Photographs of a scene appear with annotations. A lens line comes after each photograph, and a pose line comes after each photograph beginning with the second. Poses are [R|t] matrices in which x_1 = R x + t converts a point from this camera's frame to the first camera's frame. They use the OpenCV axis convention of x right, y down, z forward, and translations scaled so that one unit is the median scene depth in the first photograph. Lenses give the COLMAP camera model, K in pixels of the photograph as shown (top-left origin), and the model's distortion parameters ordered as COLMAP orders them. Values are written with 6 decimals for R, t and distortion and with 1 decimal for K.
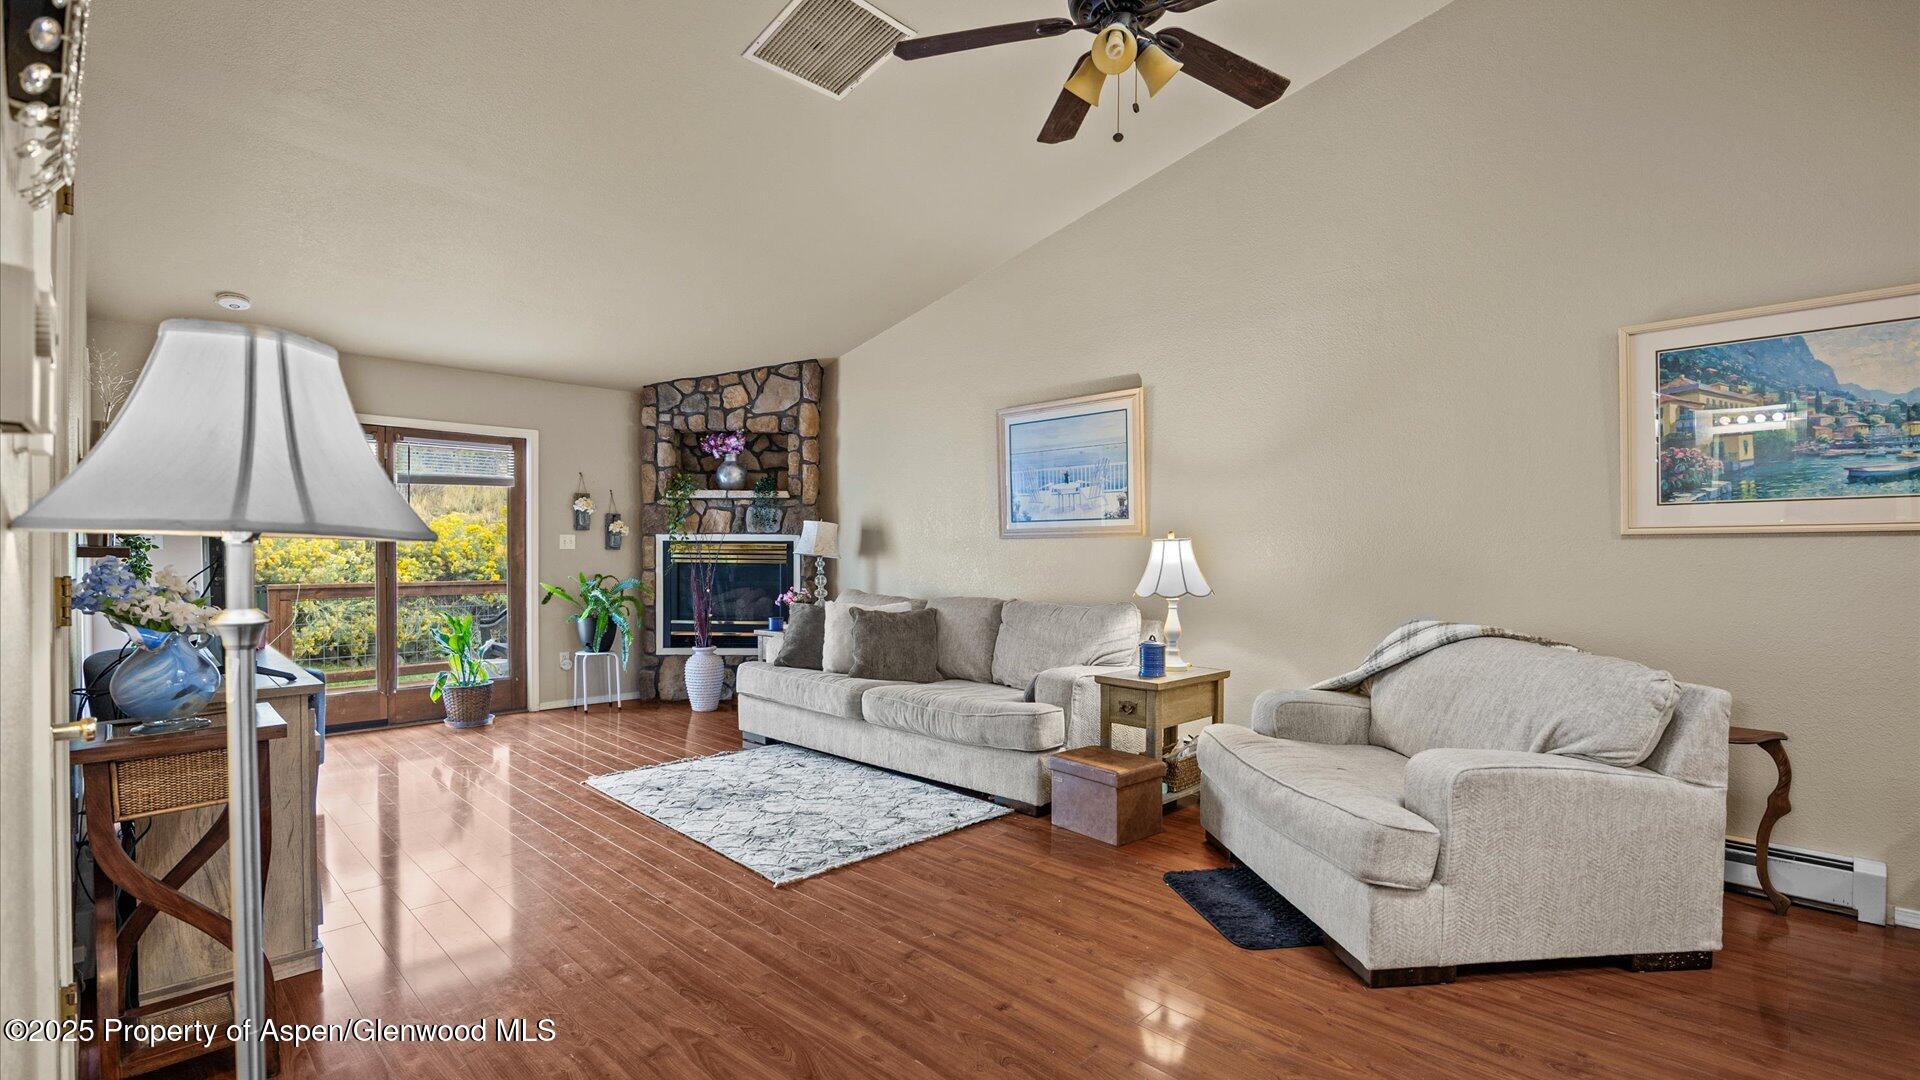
lens RADIAL K [[858.4, 0, 957.4], [0, 858.4, 549.7], [0, 0, 1]] dist [-0.018216, -0.000261]
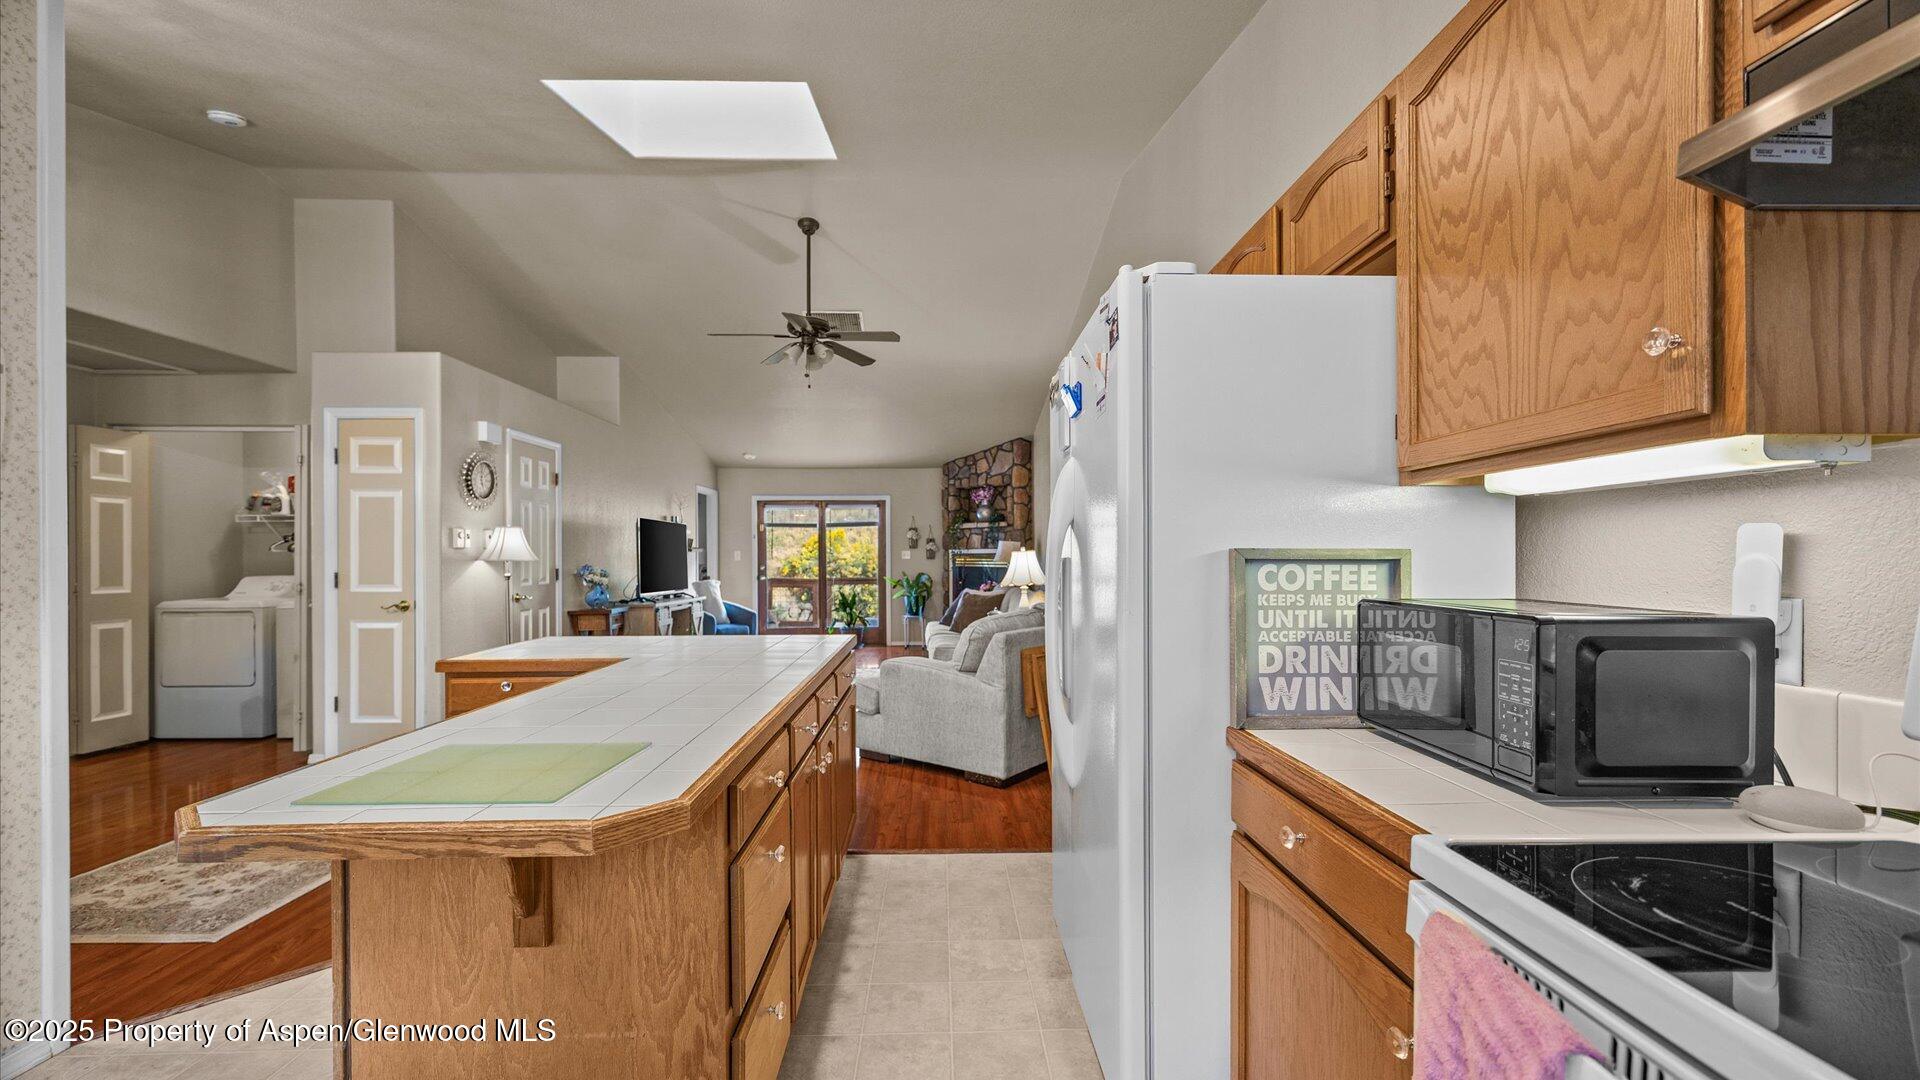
lens RADIAL K [[738.7, 0, 951.2], [0, 738.7, 546.9], [0, 0, 1]] dist [-0.000151, 0.000020]
pose [[0.731555, -0.018657, -0.681527, 0.664971], [0.008238, 0.999794, -0.018526, 0.003206], [0.681732, 0.007939, 0.731559, -0.079876]]
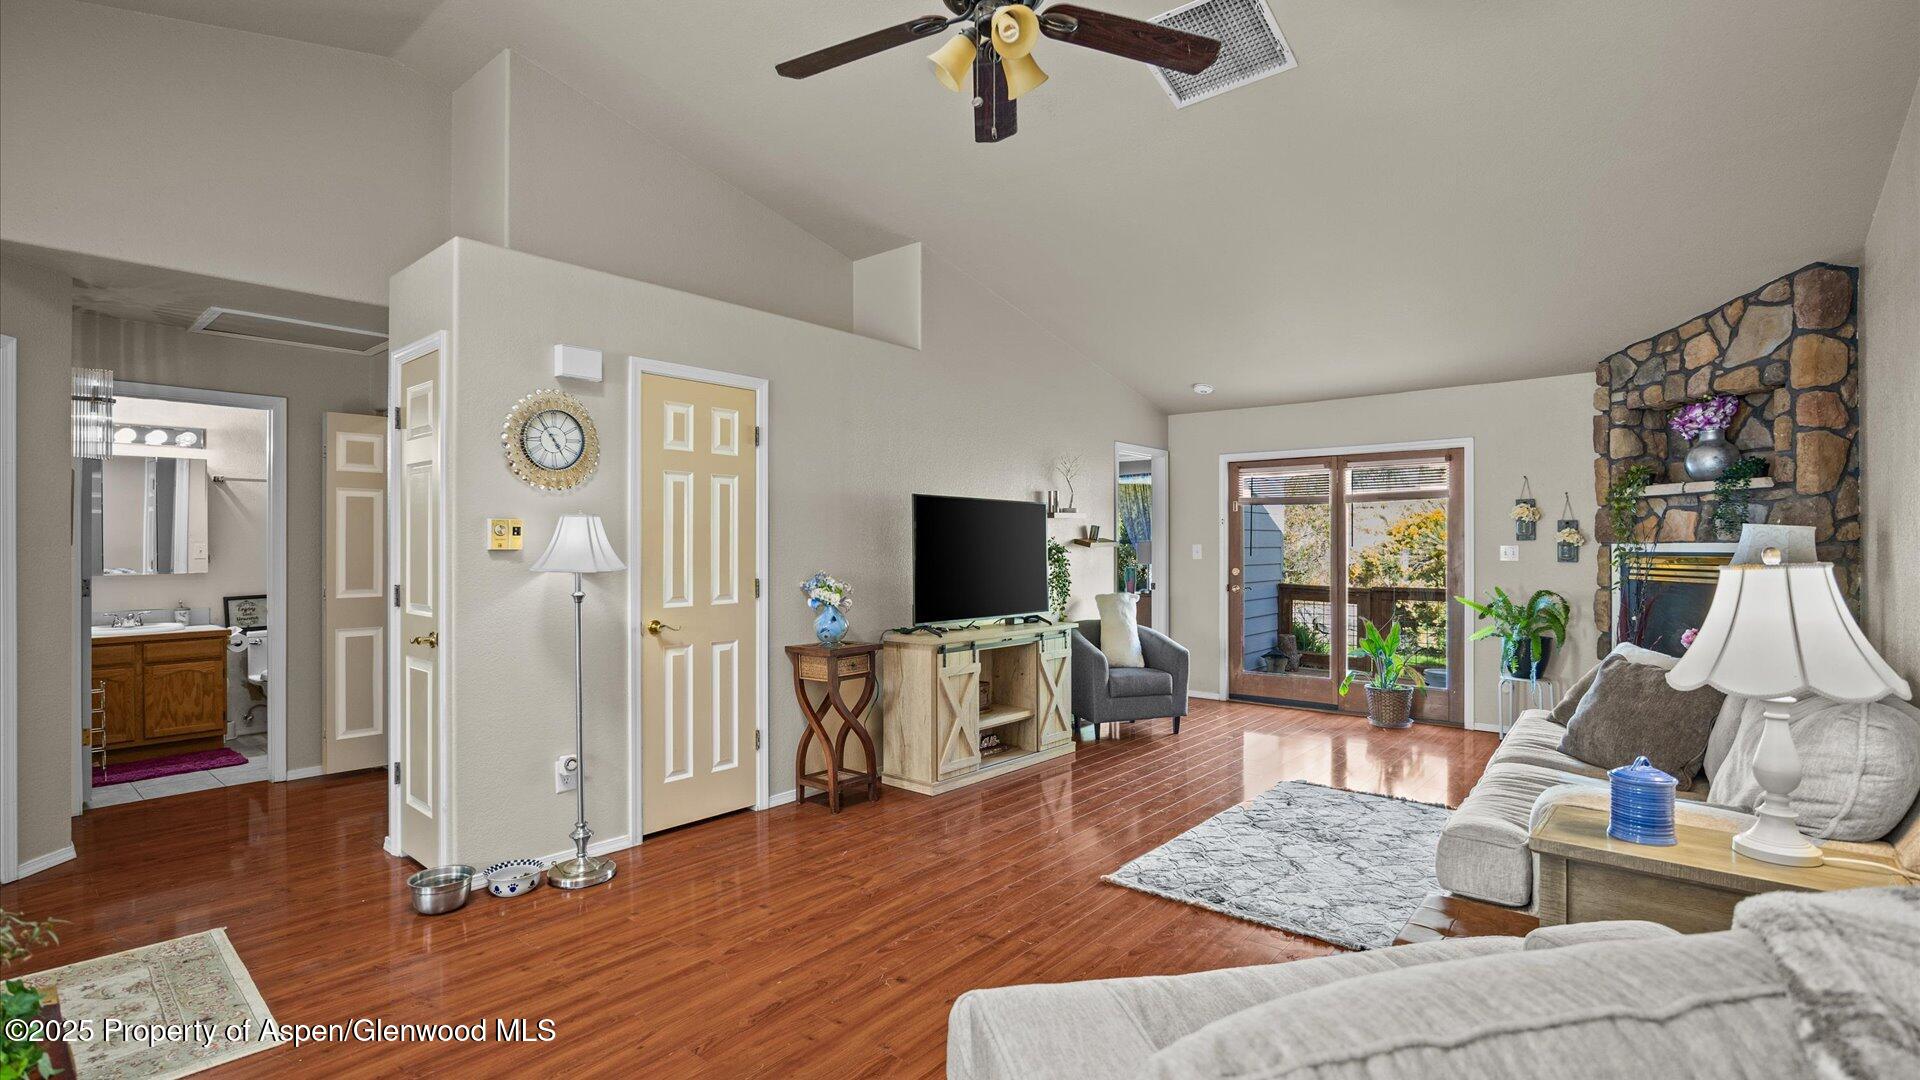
lens RADIAL K [[858.4, 0, 957.4], [0, 858.4, 549.7], [0, 0, 1]] dist [-0.018216, -0.000261]
pose [[0.095301, -0.000803, -0.995448, 0.384100], [-0.000378, 1.000000, -0.000843, -0.011743], [0.995448, 0.000457, 0.095301, 0.317682]]
